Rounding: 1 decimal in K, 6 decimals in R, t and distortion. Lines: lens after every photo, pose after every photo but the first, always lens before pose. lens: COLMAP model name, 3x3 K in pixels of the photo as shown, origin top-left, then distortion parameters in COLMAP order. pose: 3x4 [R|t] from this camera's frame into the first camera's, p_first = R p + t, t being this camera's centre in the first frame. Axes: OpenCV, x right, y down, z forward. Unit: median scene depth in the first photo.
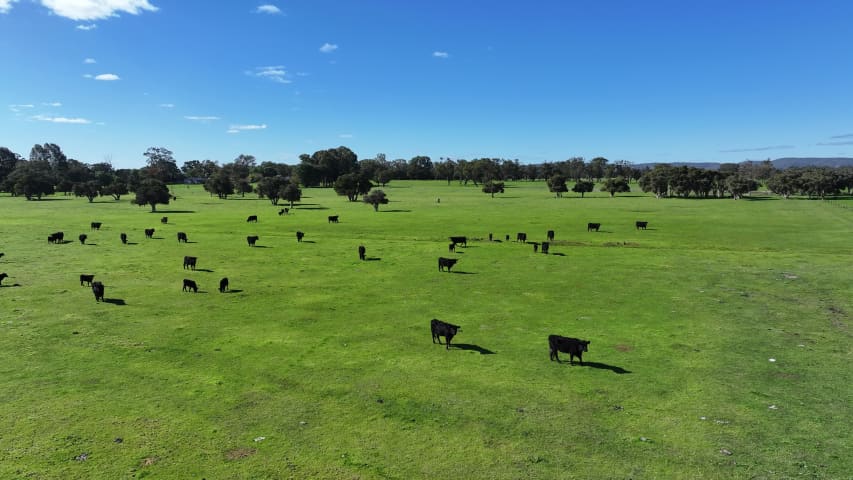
lens RADIAL K [[591.6, 0, 426.5], [0, 591.6, 240.0], [0, 0, 1]] dist [-0.004800, 0.008007]
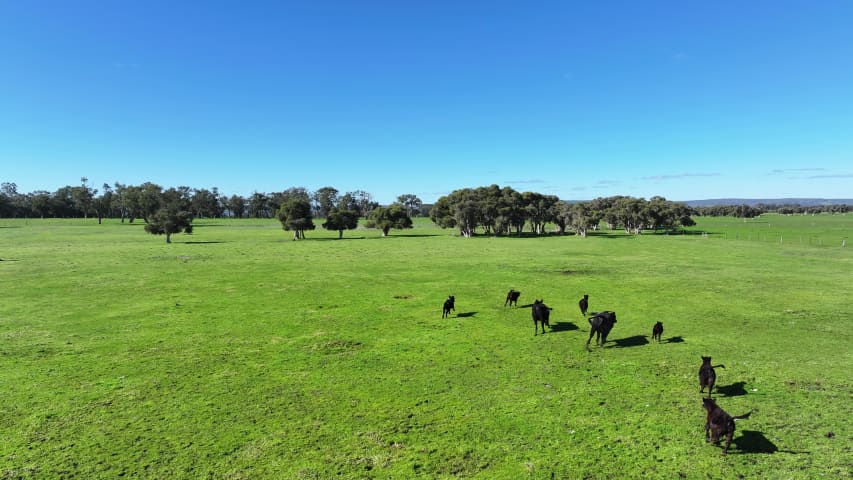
lens RADIAL K [[591.6, 0, 426.5], [0, 591.6, 240.0], [0, 0, 1]] dist [-0.004800, 0.008007]
pose [[0.880087, -0.021320, 0.474333, 0.069063], [0.055146, 0.996821, -0.057514, -0.034808], [-0.471599, 0.076775, 0.878465, 0.475741]]
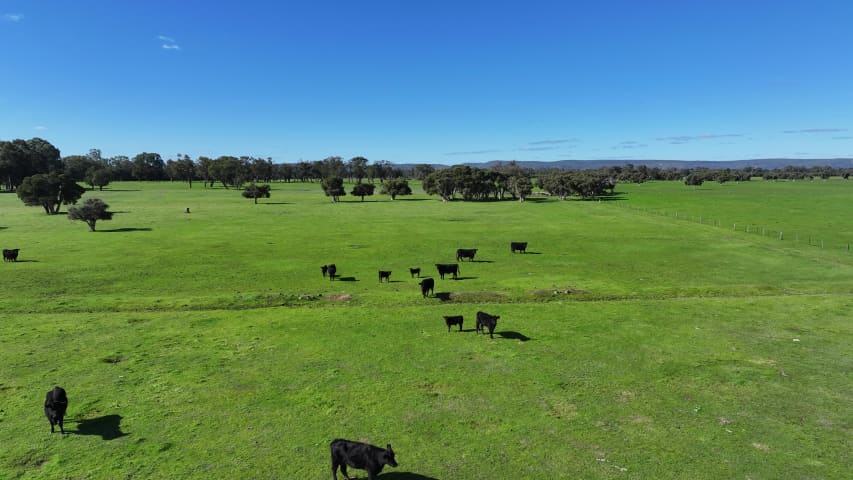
lens RADIAL K [[591.6, 0, 426.5], [0, 591.6, 240.0], [0, 0, 1]] dist [-0.004800, 0.008007]
pose [[0.907961, -0.043279, 0.416813, -0.015736], [0.043432, 0.999015, 0.009121, -0.020235], [-0.416798, 0.009821, 0.908946, 0.176920]]
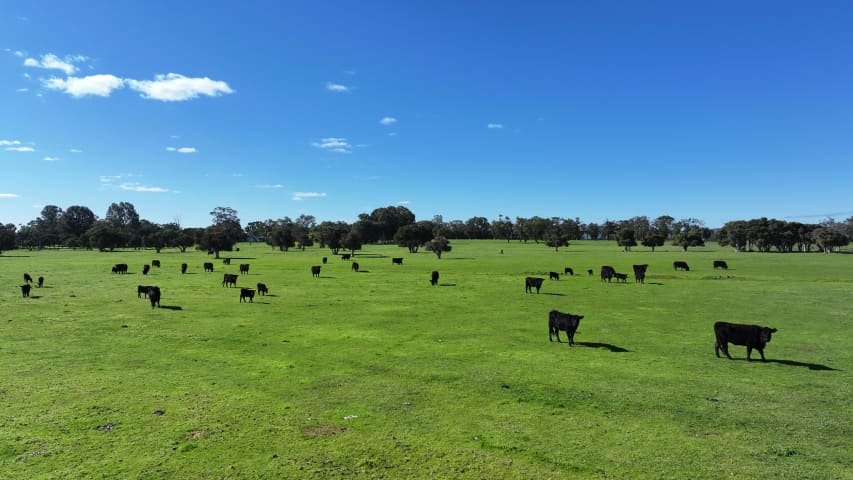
lens RADIAL K [[591.6, 0, 426.5], [0, 591.6, 240.0], [0, 0, 1]] dist [-0.004800, 0.008007]
pose [[0.995801, 0.003111, -0.091494, -0.011648], [-0.013169, 0.993895, -0.109537, 0.018431], [0.090595, 0.110282, 0.989763, 0.026167]]
